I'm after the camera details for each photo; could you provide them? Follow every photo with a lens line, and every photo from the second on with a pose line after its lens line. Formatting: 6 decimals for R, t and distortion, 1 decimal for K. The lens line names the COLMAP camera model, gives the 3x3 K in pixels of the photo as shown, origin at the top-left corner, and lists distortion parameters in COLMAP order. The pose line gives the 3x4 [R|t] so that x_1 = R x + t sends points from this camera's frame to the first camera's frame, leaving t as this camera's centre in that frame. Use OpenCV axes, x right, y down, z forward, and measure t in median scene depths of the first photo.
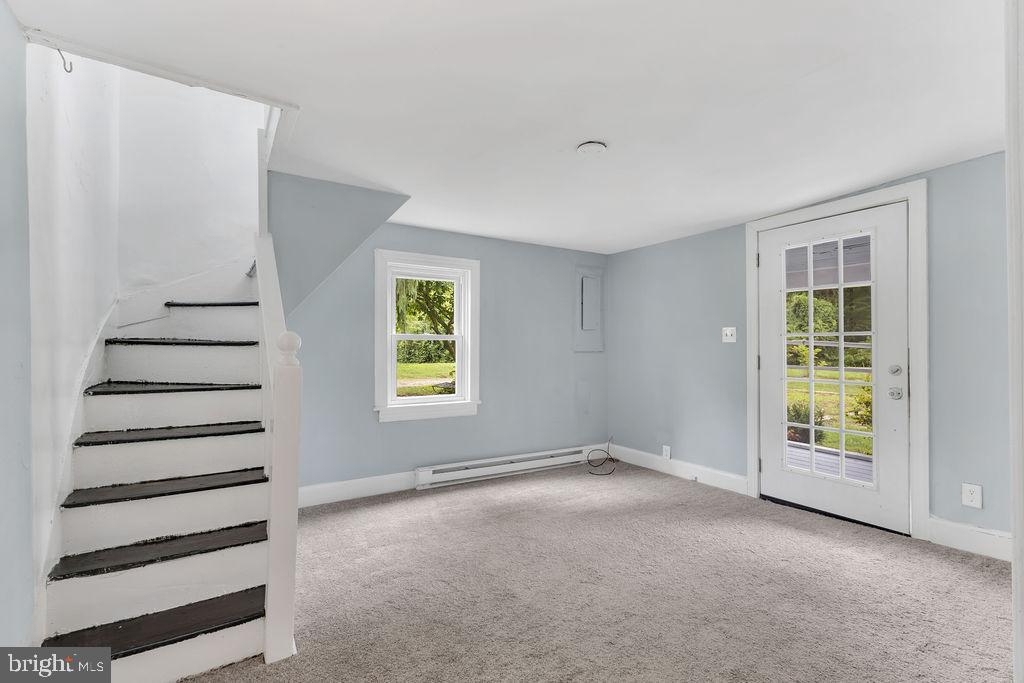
lens RADIAL K [[465.5, 0, 512.0], [0, 465.5, 341.5], [0, 0, 1]] dist [0.012795, -0.000057]
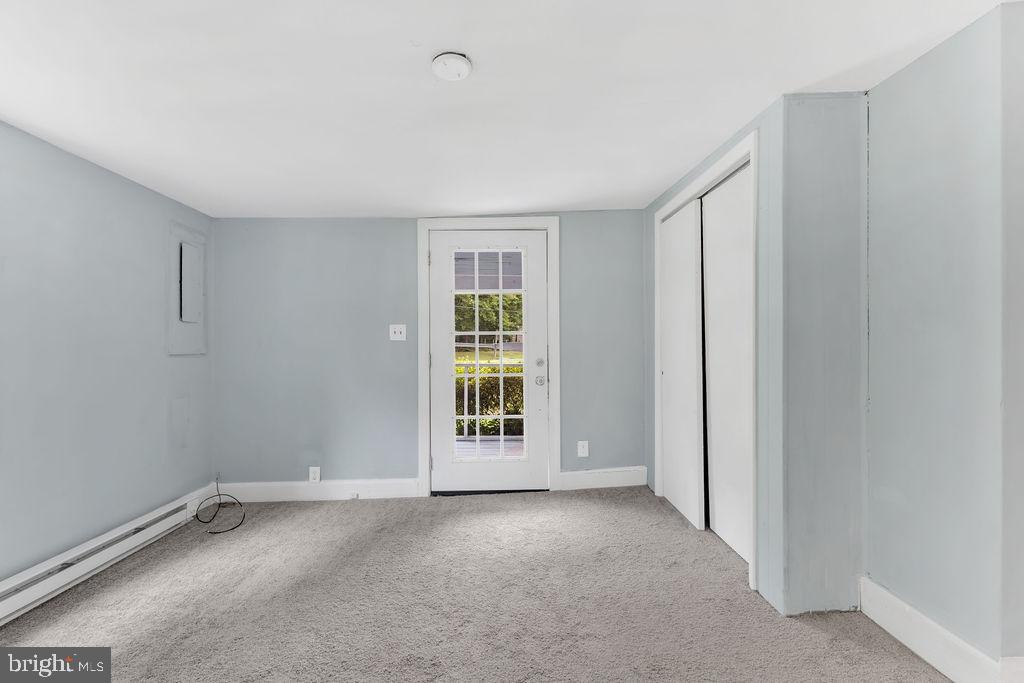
lens RADIAL K [[465.5, 0, 512.0], [0, 465.5, 341.5], [0, 0, 1]] dist [0.012795, -0.000057]
pose [[0.509905, 0.004314, 0.860220, -0.240602], [0.000494, 0.999986, -0.005308, 0.009514], [-0.860231, 0.003132, 0.509895, 0.339704]]
